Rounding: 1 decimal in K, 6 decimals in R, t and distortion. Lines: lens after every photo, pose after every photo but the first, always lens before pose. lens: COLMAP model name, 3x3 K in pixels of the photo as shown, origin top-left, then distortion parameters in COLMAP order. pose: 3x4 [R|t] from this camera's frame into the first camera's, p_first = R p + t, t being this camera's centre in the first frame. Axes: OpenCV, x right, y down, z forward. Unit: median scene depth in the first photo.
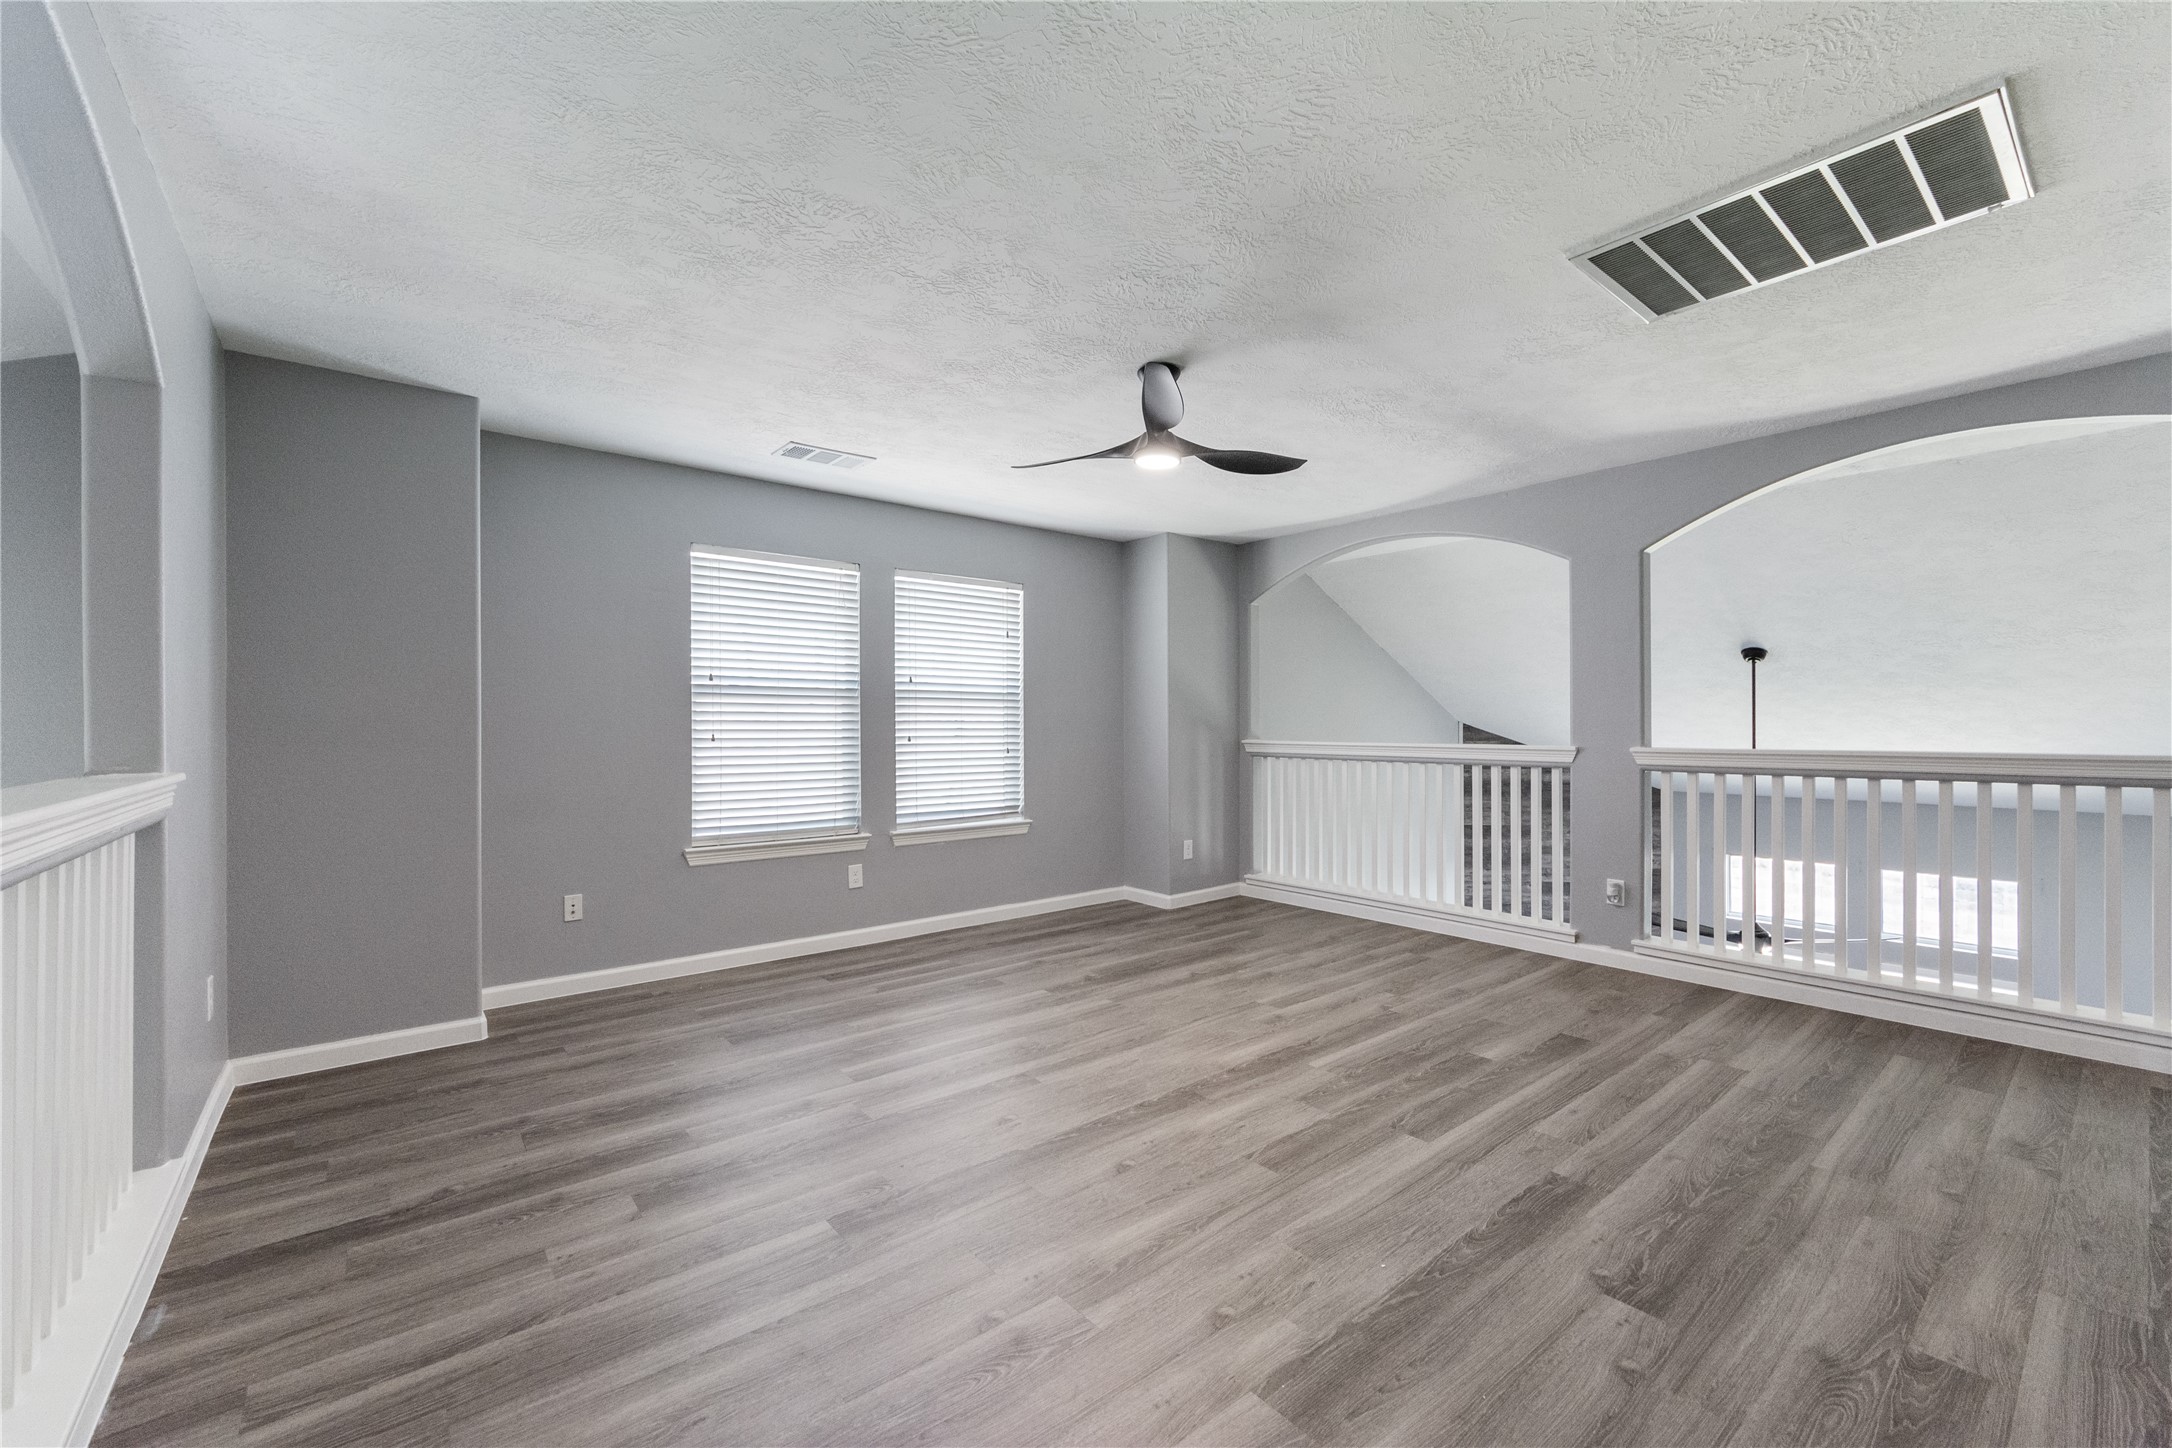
lens RADIAL K [[890.4, 0, 1086.0], [0, 890.4, 724.0], [0, 0, 1]] dist [-0.001385, -0.000166]
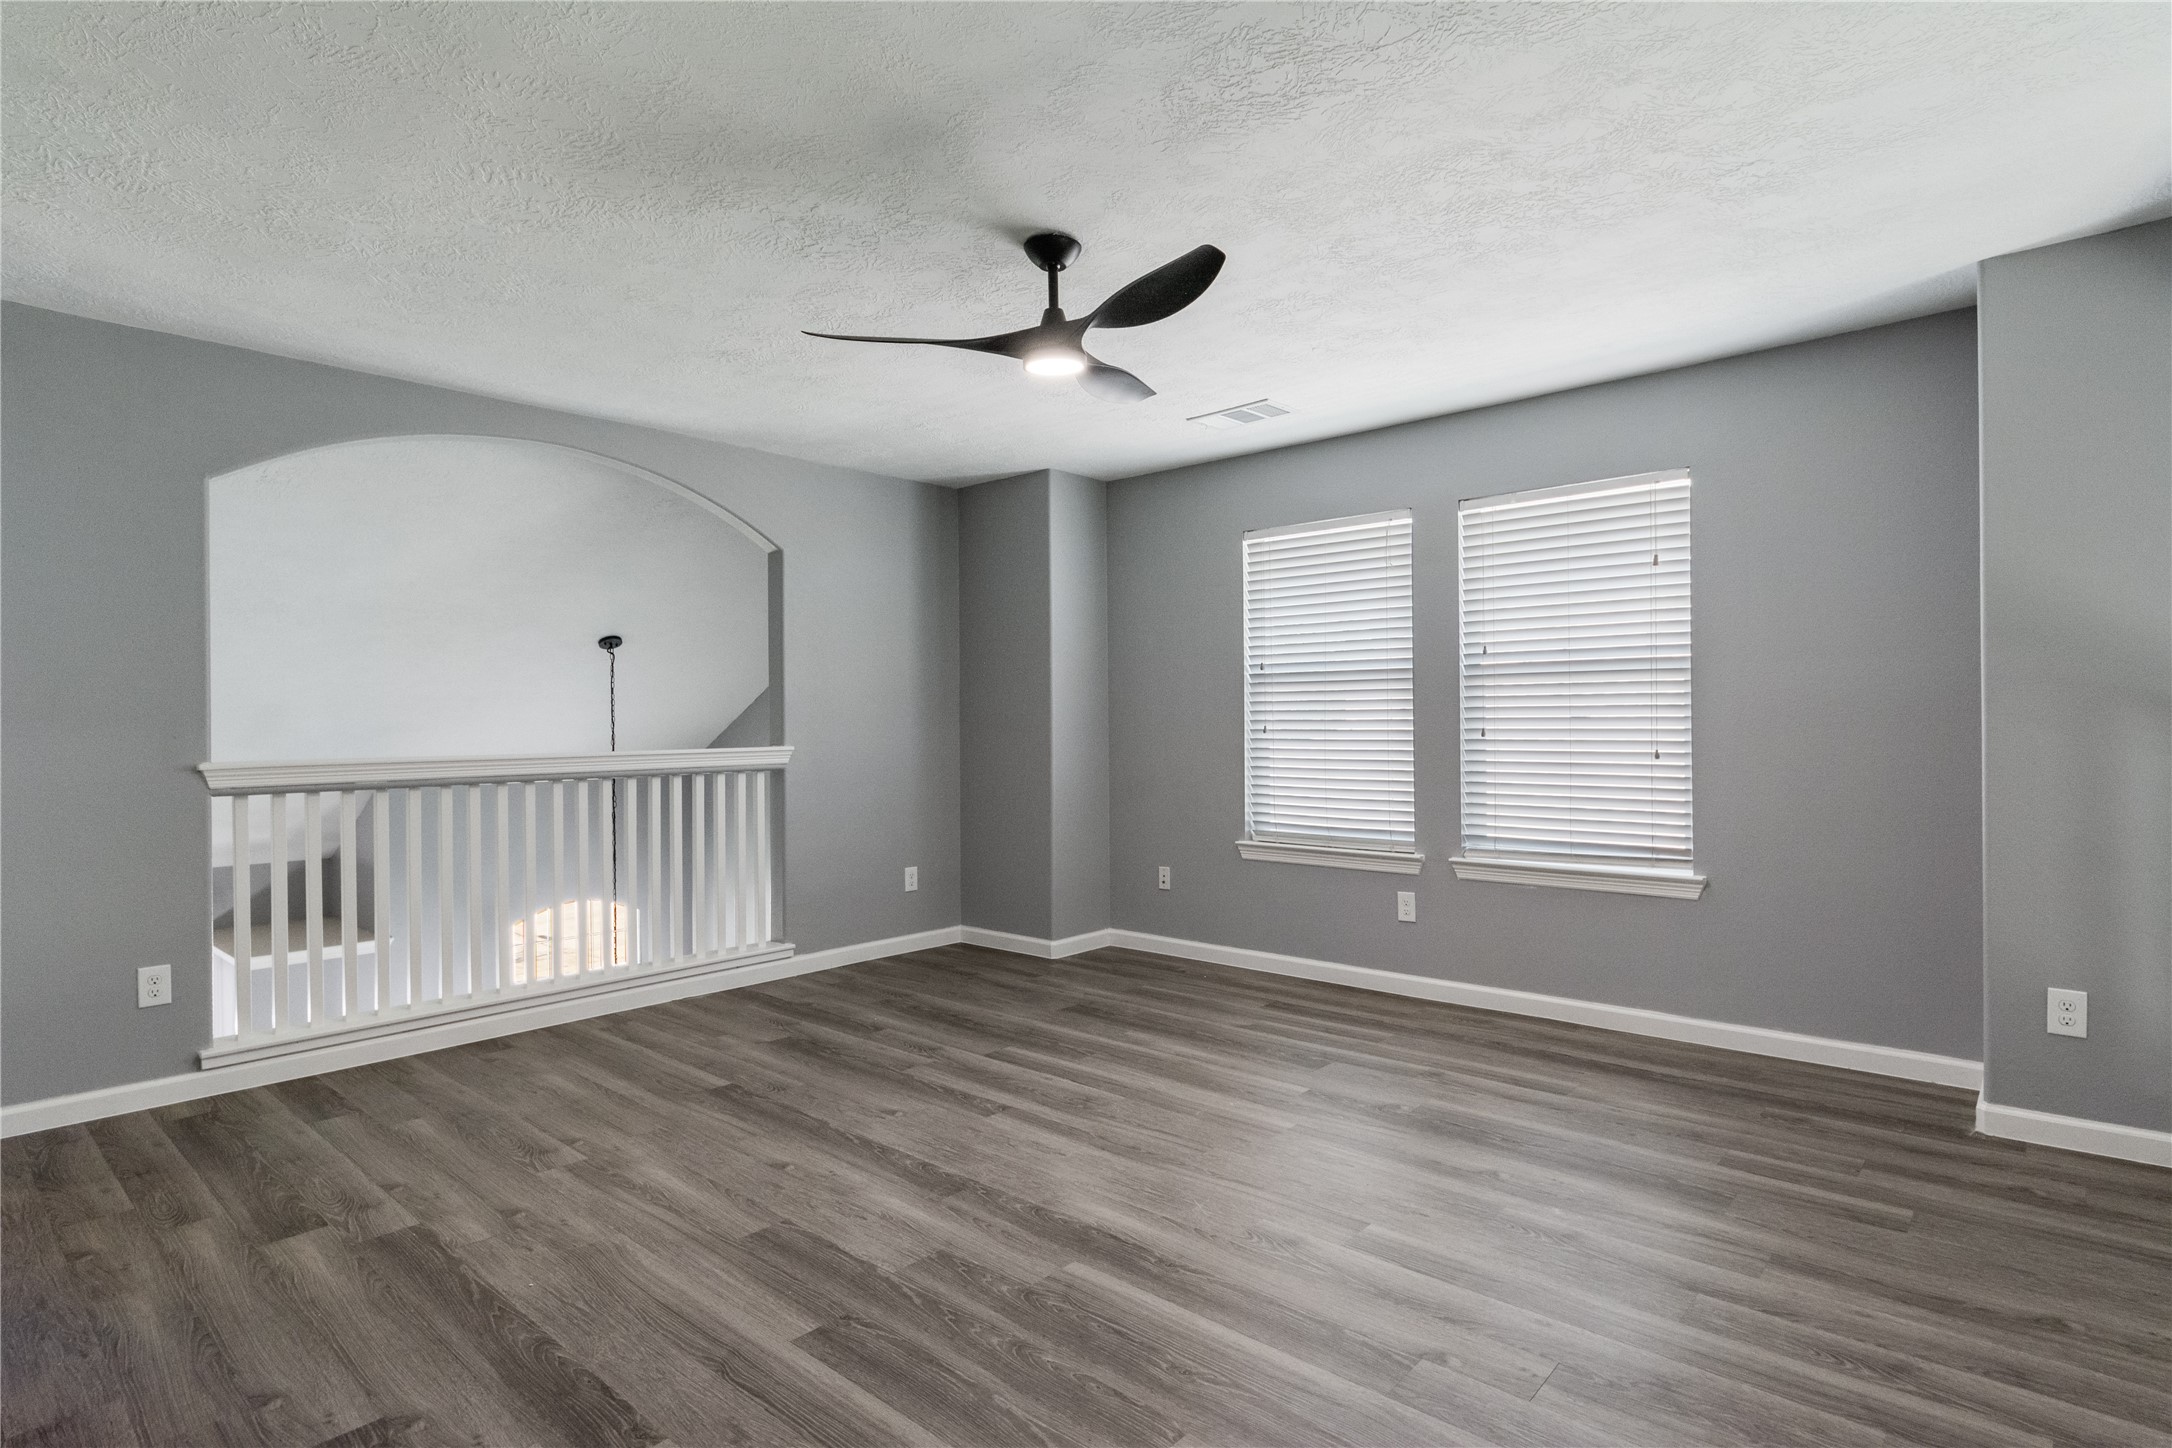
lens RADIAL K [[1082.6, 0, 1086.0], [0, 1082.6, 724.0], [0, 0, 1]] dist [0.001303, -0.000464]
pose [[0.156396, 0.004927, -0.987682, 0.770112], [0.012736, 0.999894, 0.007004, -0.000799], [0.987612, -0.013675, 0.156317, 0.688517]]
